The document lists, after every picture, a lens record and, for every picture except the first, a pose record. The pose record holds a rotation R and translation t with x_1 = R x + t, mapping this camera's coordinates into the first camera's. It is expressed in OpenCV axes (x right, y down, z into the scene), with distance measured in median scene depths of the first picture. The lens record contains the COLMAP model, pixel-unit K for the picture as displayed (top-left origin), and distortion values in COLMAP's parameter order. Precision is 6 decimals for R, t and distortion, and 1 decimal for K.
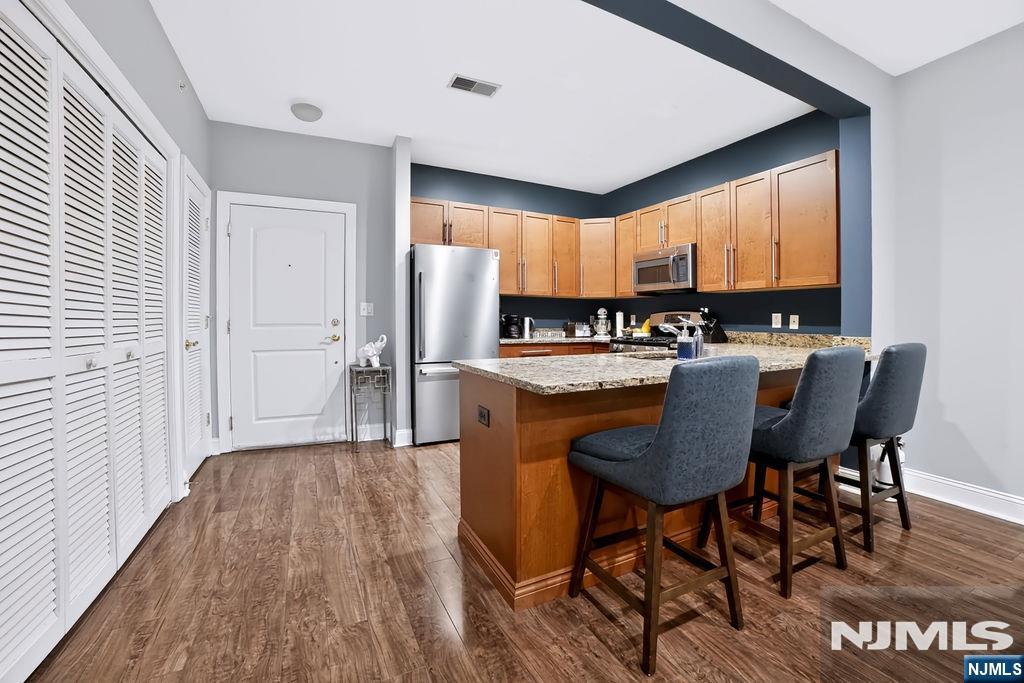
lens RADIAL K [[414.5, 0, 520.0], [0, 414.5, 342.6], [0, 0, 1]] dist [-0.064784, 0.011824]
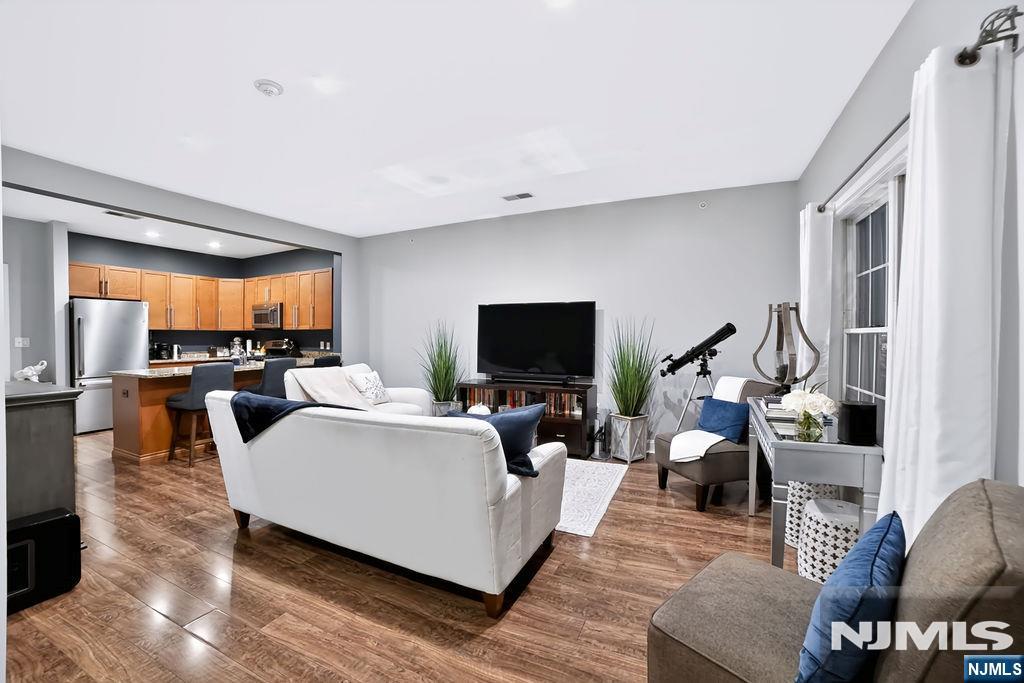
lens RADIAL K [[414.5, 0, 510.4], [0, 414.5, 346.7], [0, 0, 1]] dist [-0.064784, 0.011824]
pose [[0.811088, -0.022611, 0.584487, 0.190532], [0.038972, 0.999121, -0.015430, 0.016679], [-0.583625, 0.035293, 0.811256, -1.014876]]
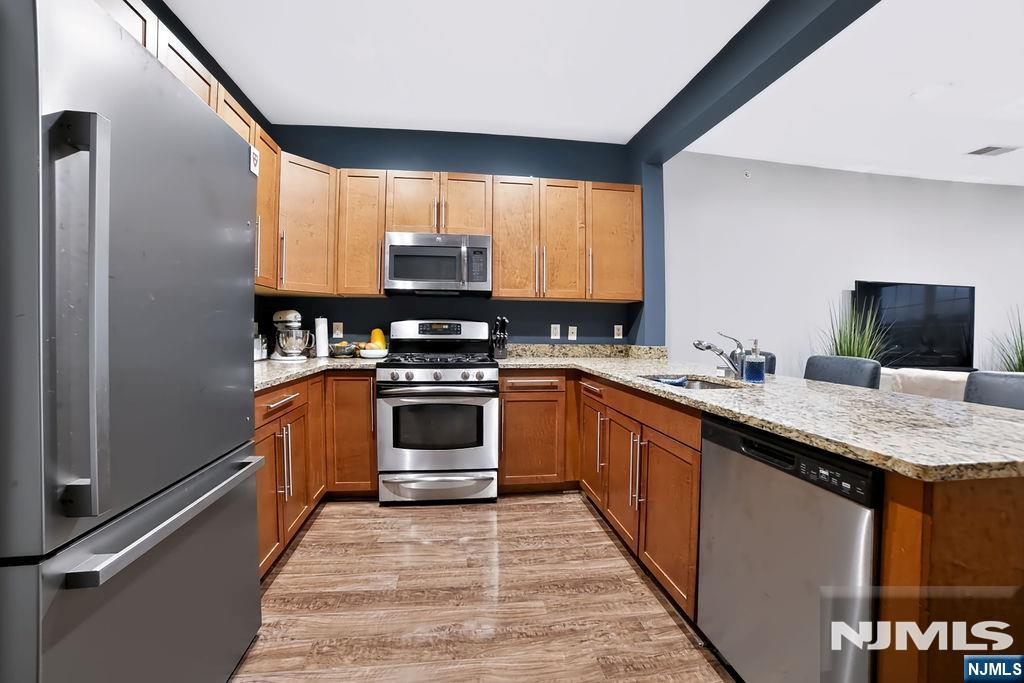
lens RADIAL K [[414.5, 0, 518.5], [0, 414.5, 342.1], [0, 0, 1]] dist [-0.064784, 0.011824]
pose [[0.337107, -0.027272, 0.941071, -0.321585], [0.042934, 0.998986, 0.013570, -0.041739], [-0.940487, 0.035830, 0.337936, 0.657837]]
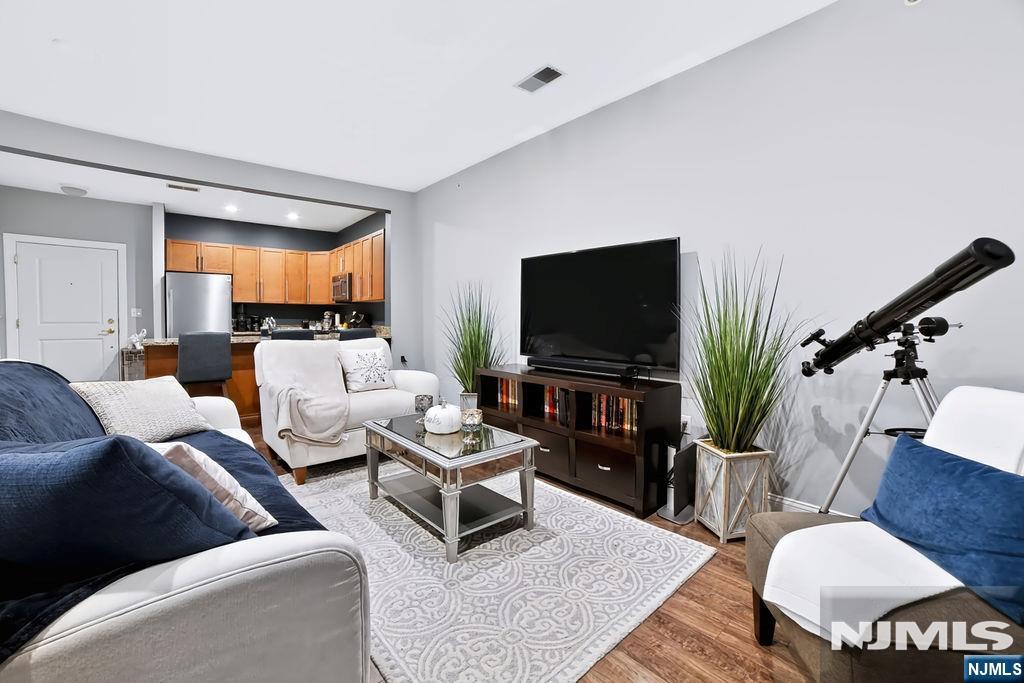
lens RADIAL K [[414.5, 0, 515.4], [0, 414.5, 329.7], [0, 0, 1]] dist [-0.064784, 0.011824]
pose [[0.974325, -0.007611, 0.225017, 0.691385], [0.014245, 0.999510, -0.027875, 0.045381], [-0.224694, 0.030365, 0.973956, -0.774517]]
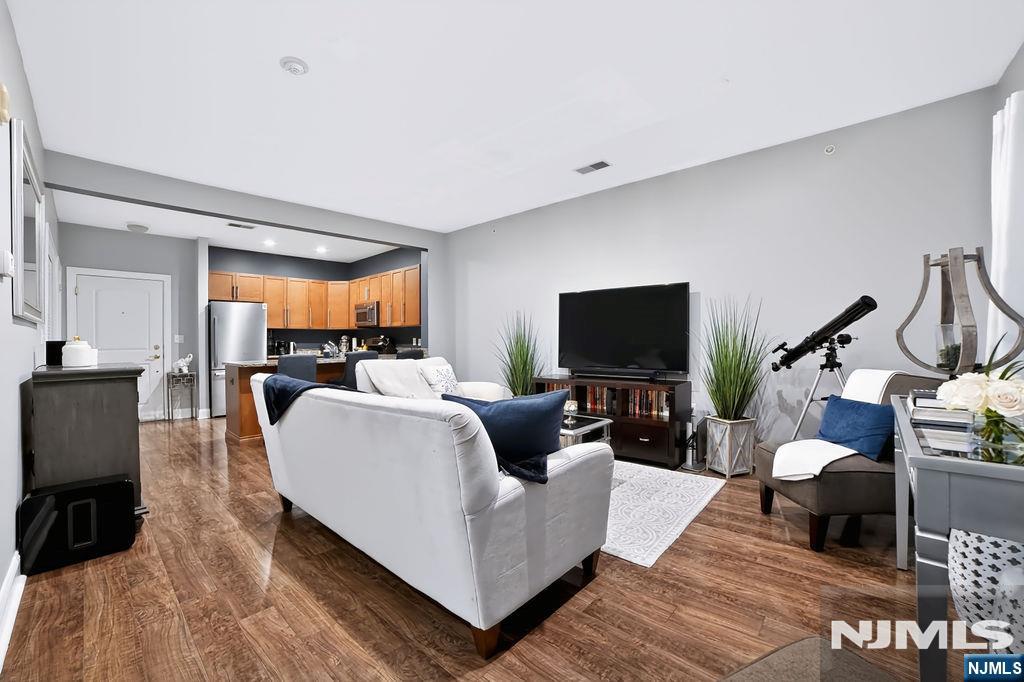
lens RADIAL K [[414.5, 0, 512.5], [0, 414.5, 346.4], [0, 0, 1]] dist [-0.064784, 0.011824]
pose [[0.941259, -0.020969, 0.337034, 0.357638], [0.035220, 0.998723, -0.036222, 0.055626], [-0.335844, 0.045965, 0.940795, -0.975713]]
